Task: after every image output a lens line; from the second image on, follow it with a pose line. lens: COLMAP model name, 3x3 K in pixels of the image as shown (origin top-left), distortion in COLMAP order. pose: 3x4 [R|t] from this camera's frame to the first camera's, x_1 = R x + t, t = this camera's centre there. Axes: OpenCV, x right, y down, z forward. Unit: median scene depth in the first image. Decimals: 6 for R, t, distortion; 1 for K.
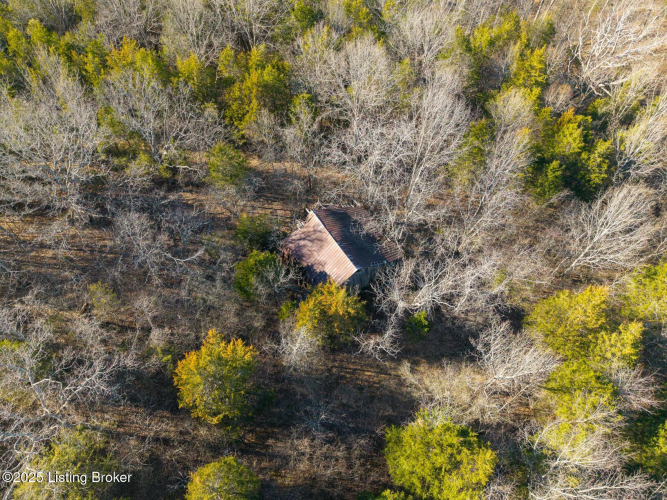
lens RADIAL K [[469.3, 0, 333.6], [0, 469.3, 253.3], [0, 0, 1]] dist [0.000272, -0.001065]
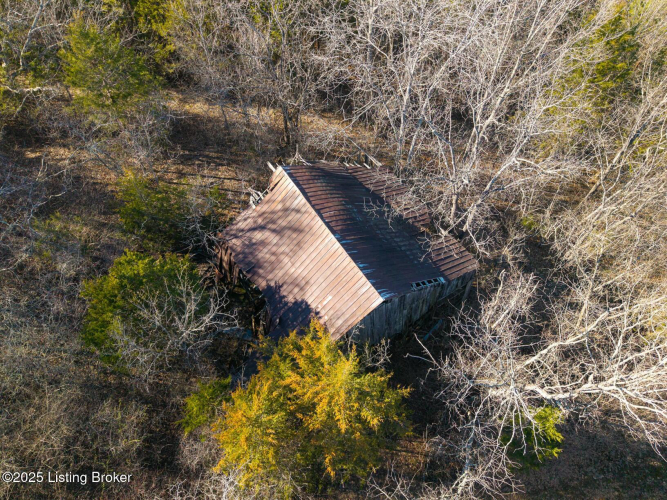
lens RADIAL K [[469.3, 0, 333.6], [0, 469.3, 253.3], [0, 0, 1]] dist [0.000272, -0.001065]
pose [[0.999976, 0.004087, -0.005561, 0.008965], [-0.004192, 0.999808, -0.019147, 0.002511], [0.005481, 0.019170, 0.999801, 0.557114]]
